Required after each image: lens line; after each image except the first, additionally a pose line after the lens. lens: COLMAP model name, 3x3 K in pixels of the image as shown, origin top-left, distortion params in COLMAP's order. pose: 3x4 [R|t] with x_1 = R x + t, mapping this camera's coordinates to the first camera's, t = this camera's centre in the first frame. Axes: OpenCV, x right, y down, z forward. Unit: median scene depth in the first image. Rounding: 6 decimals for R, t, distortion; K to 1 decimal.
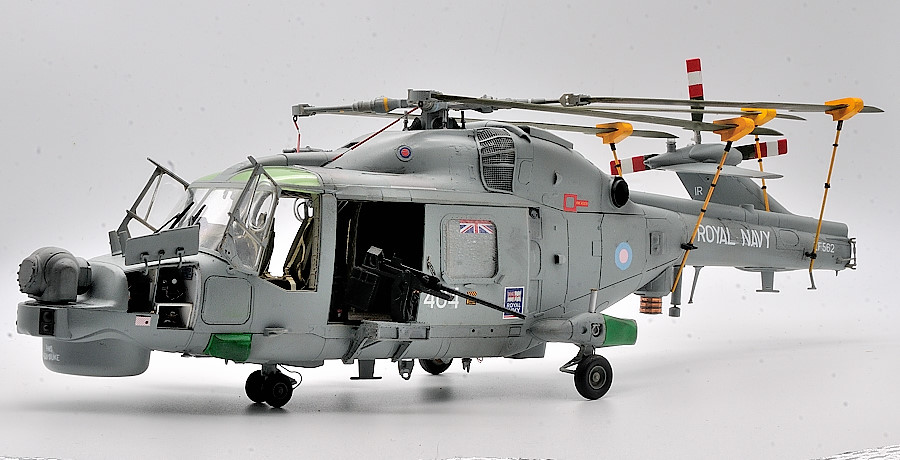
lens RADIAL K [[1991.2, 0, 449.7], [0, 1991.2, 291.8], [0, 0, 1]] dist [0.134754, 0.132474]
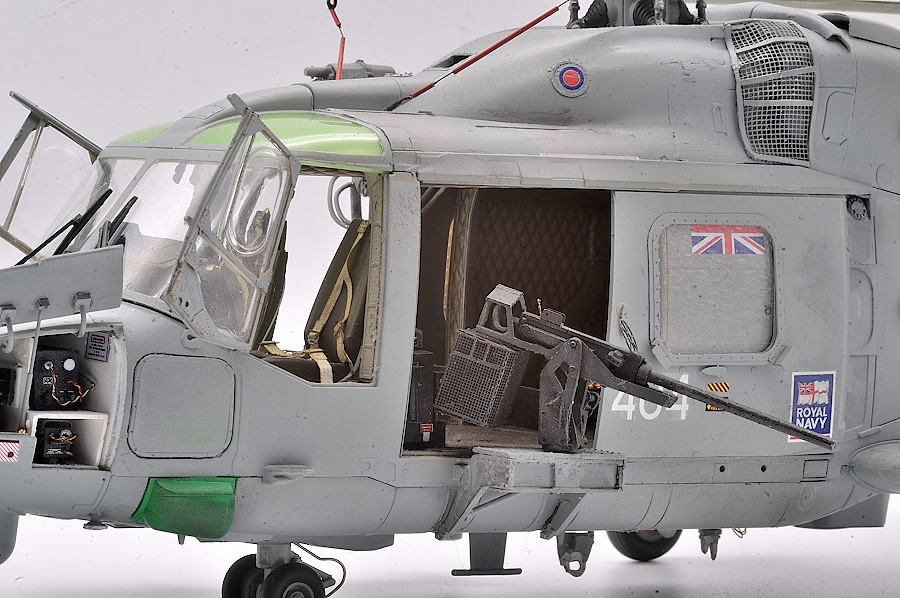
lens RADIAL K [[4848.6, 0, 450.0], [0, 4848.6, 299.0], [0, 0, 1]] dist [0.394064, 2.449585]
pose [[0.998459, -0.000979, -0.055488, 0.011627], [0.000599, 0.999976, -0.006863, -0.011805], [0.055493, 0.006819, 0.998436, -0.110449]]
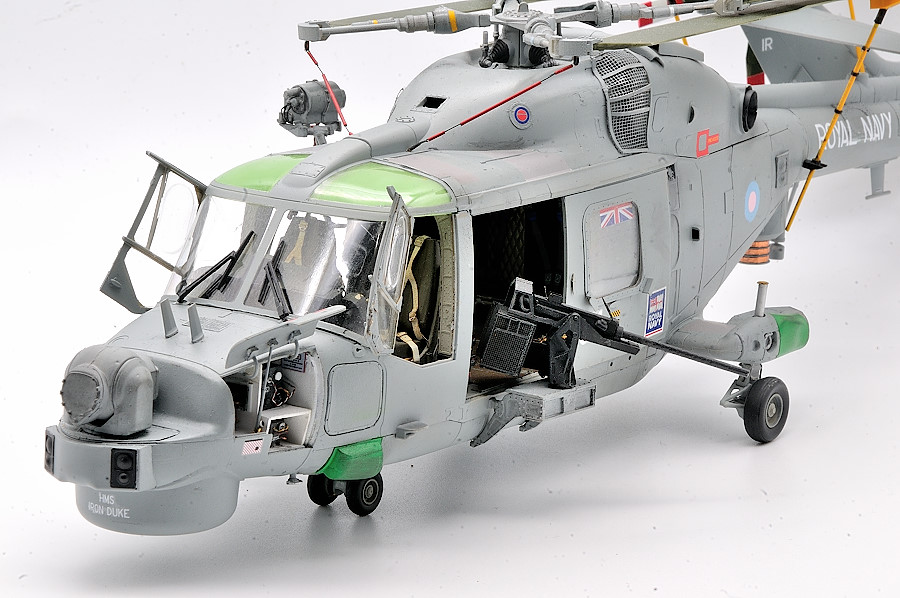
lens RADIAL K [[3570.5, 0, 477.7], [0, 3570.5, 299.2], [0, 0, 1]] dist [0.868949, 3.406267]
pose [[0.952663, -0.078465, 0.293728, -0.392517], [0.024474, 0.982779, 0.183156, -0.229285], [-0.303041, -0.167298, 0.938178, -0.122463]]
